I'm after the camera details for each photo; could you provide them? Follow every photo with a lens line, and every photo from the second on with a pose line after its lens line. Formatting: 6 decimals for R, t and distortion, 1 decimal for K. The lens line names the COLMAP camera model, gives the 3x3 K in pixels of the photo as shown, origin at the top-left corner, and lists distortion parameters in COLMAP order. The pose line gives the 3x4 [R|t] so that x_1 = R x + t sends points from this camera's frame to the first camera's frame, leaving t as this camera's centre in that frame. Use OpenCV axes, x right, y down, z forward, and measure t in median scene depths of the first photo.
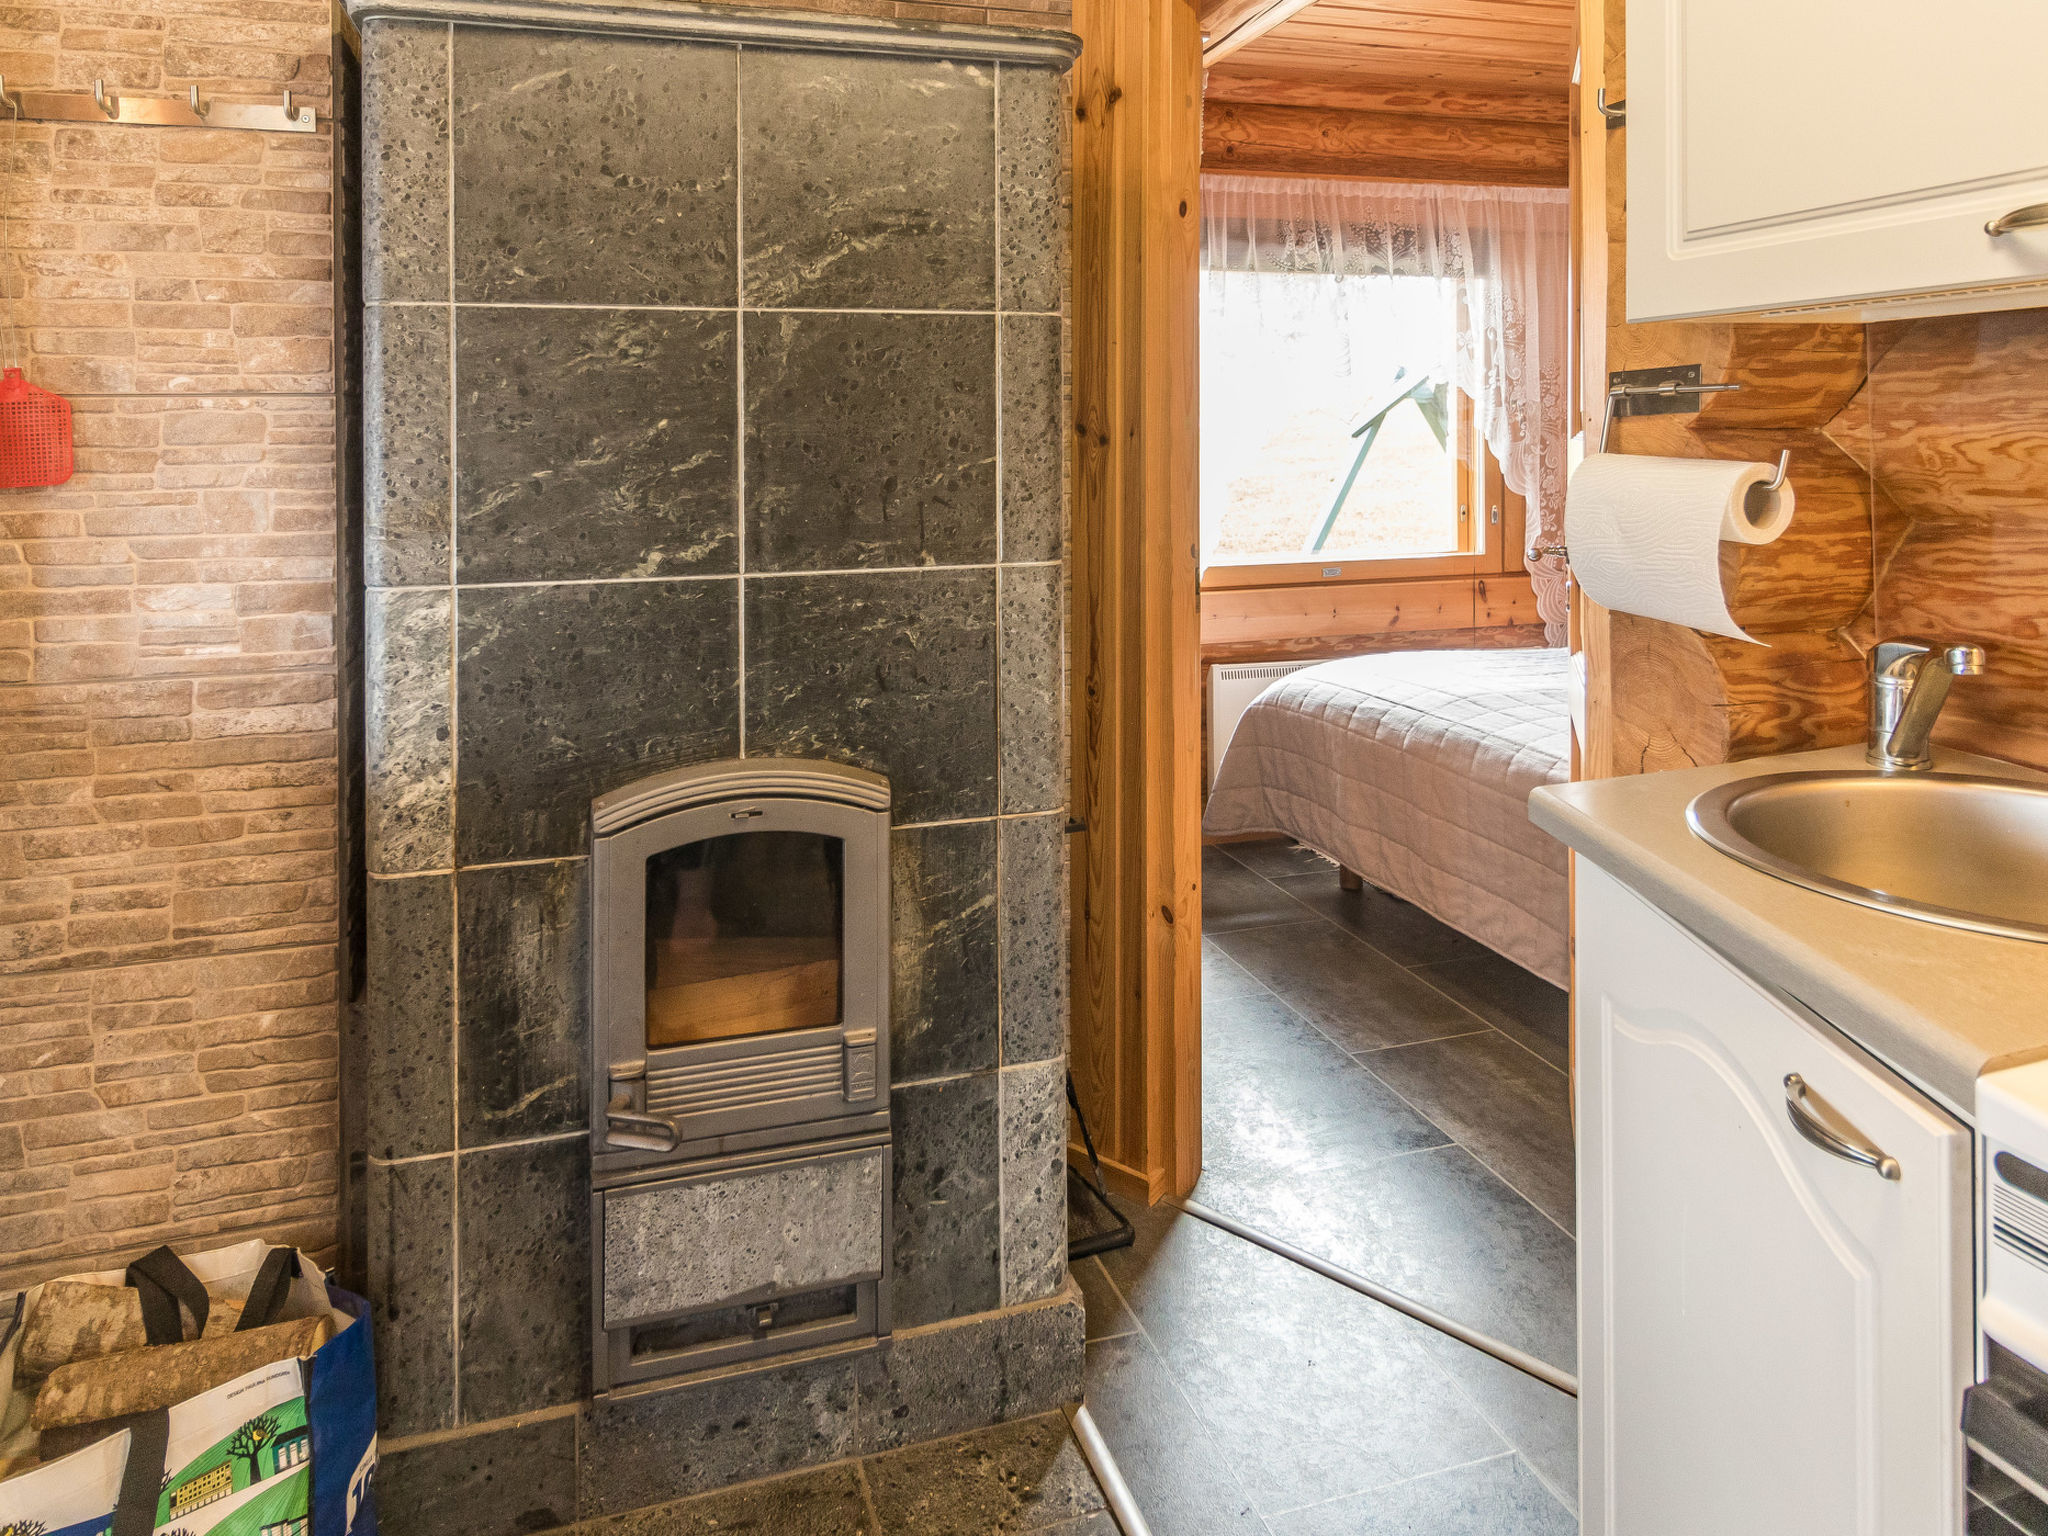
lens RADIAL K [[1371.1, 0, 1024.0], [0, 1371.1, 768.0], [0, 0, 1]] dist [-0.001239, 0.001499]
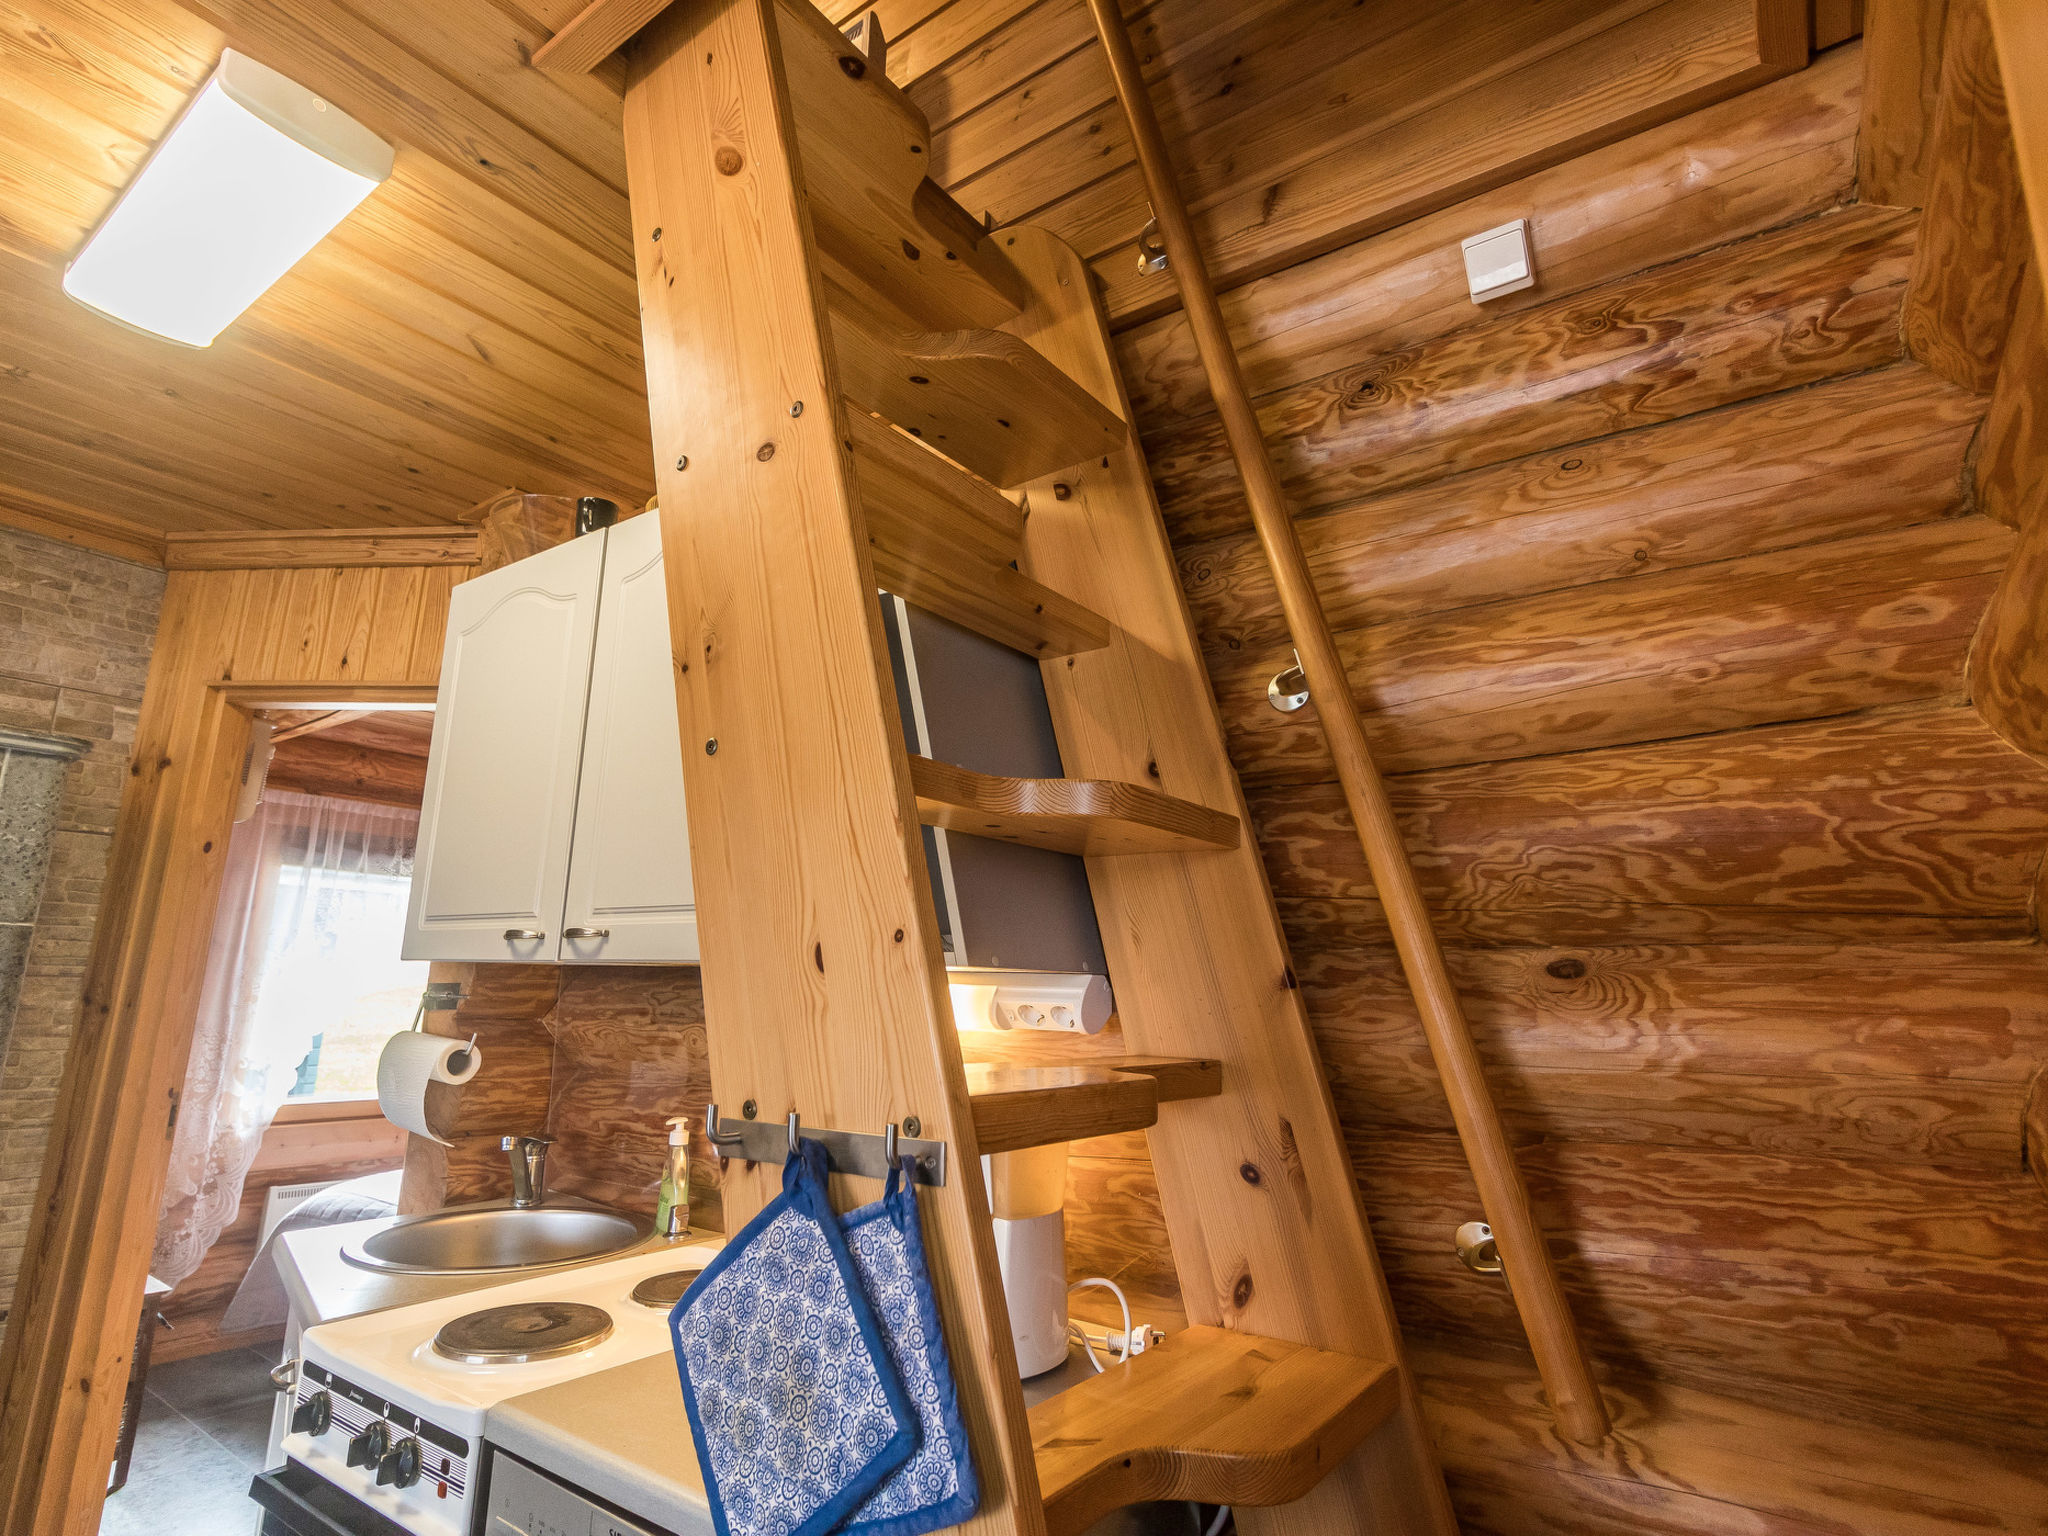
lens RADIAL K [[1124.3, 0, 1018.1], [0, 1124.3, 868.4], [0, 0, 1]] dist [-0.000846, -0.000018]
pose [[0.817207, 0.093463, 0.568715, 0.060134], [0.105815, 0.945659, -0.307460, 0.022789], [-0.566547, 0.311437, 0.762910, -0.144250]]
